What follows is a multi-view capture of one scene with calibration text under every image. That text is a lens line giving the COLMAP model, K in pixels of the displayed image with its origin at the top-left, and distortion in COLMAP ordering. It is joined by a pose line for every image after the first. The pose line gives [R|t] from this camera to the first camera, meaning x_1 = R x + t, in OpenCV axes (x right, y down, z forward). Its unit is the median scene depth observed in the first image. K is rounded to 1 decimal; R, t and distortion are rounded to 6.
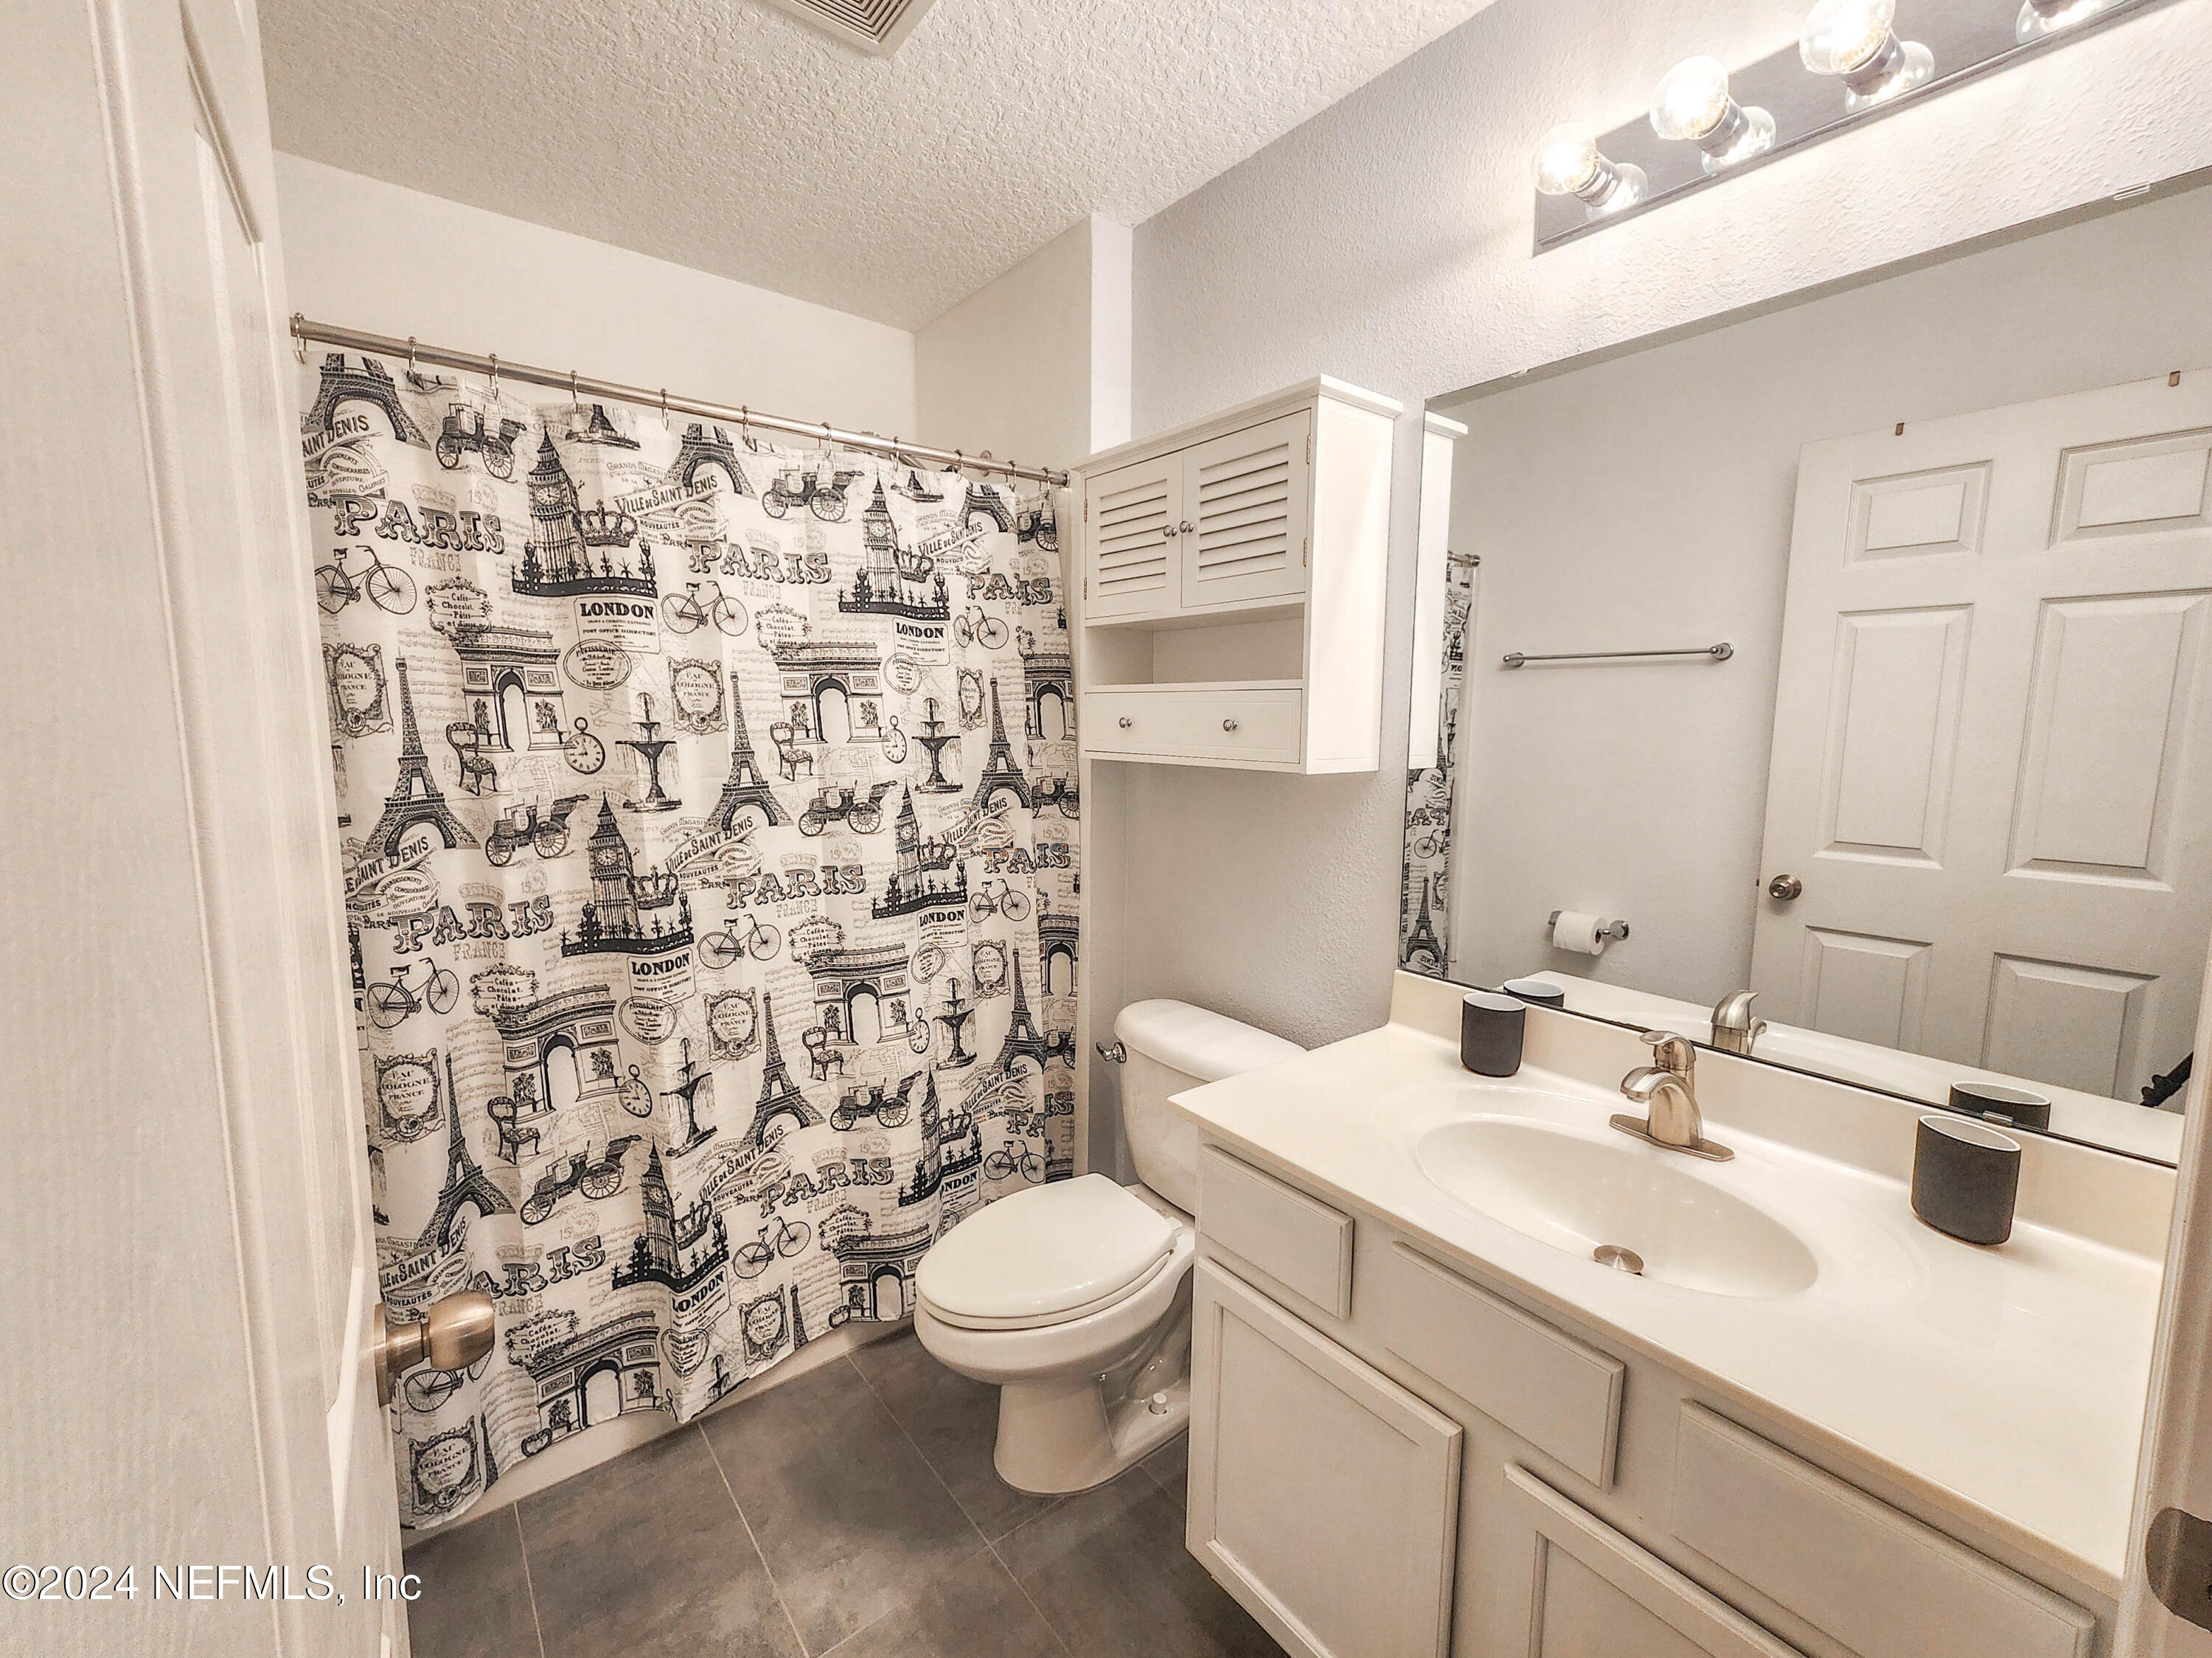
lens RADIAL K [[1016.5, 0, 1110.2], [0, 1016.5, 854.9], [0, 0, 1]] dist [0.003487, 0.000008]
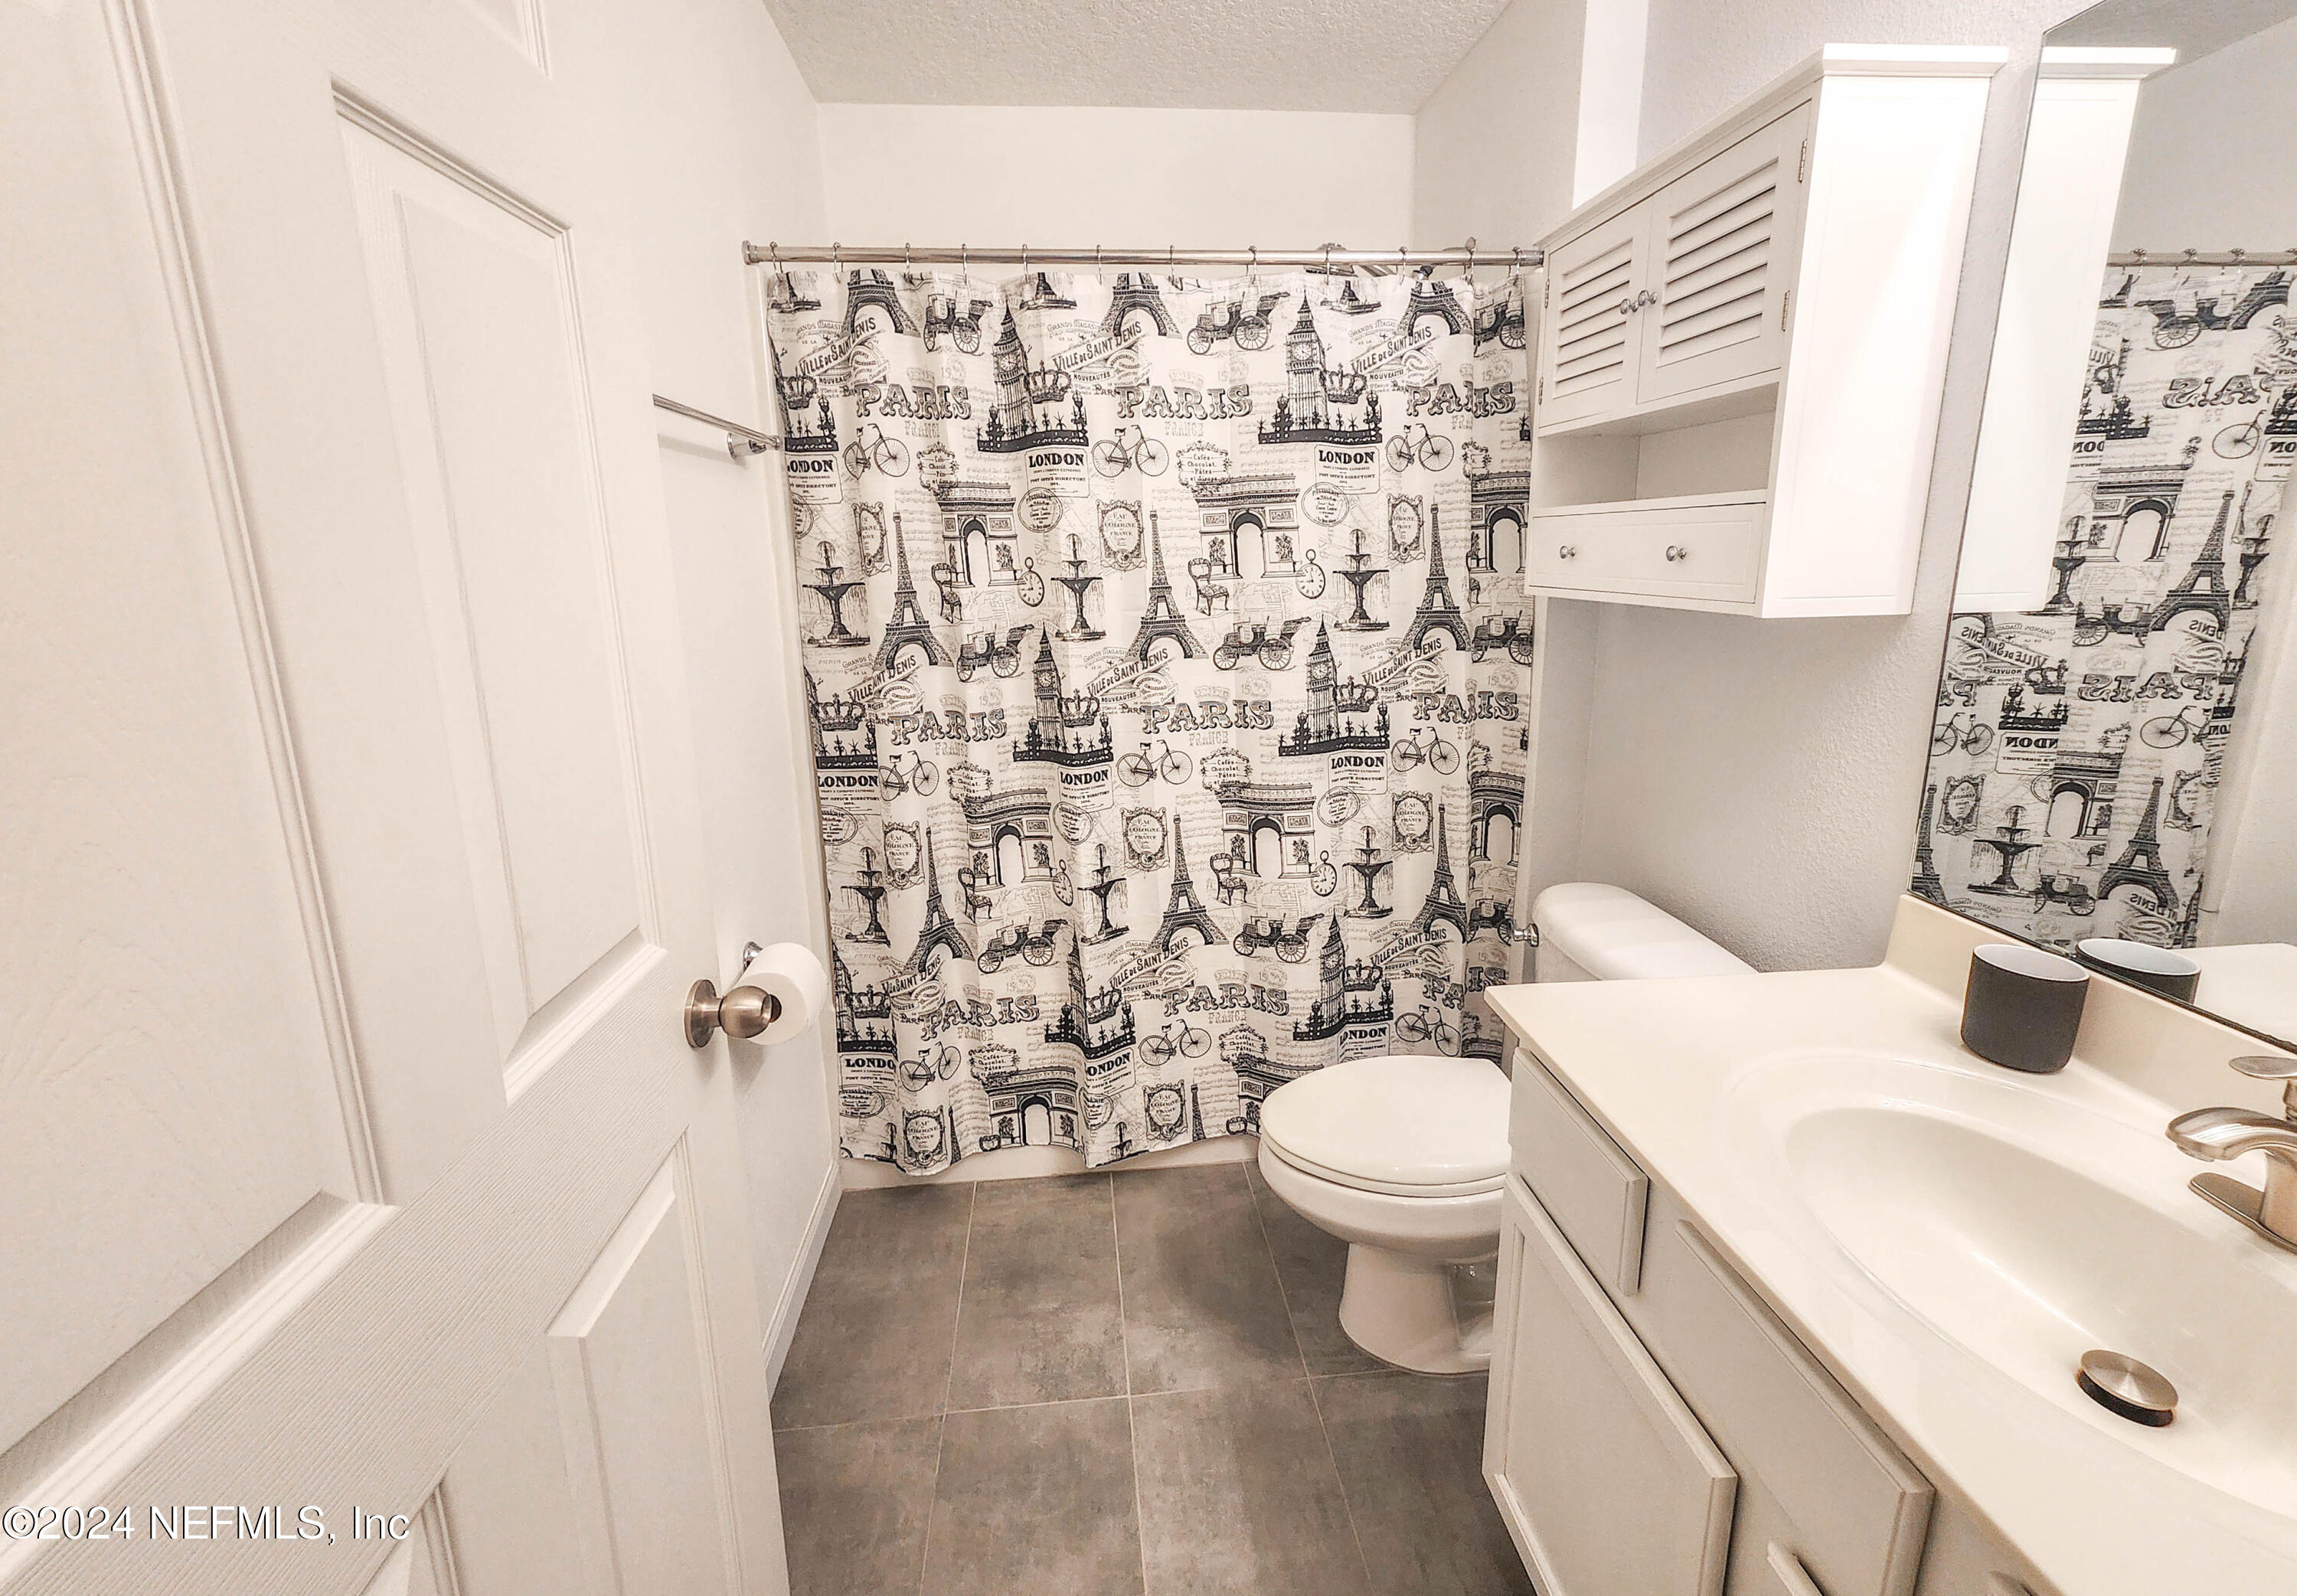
lens RADIAL K [[1054.4, 0, 1148.5], [0, 1054.4, 798.0], [0, 0, 1]] dist [0.006430, 0.000659]
pose [[0.802566, 0.118320, -0.584712, 0.290595], [-0.059325, 0.991105, 0.119127, -0.012775], [0.593606, -0.060919, 0.802447, 0.088758]]
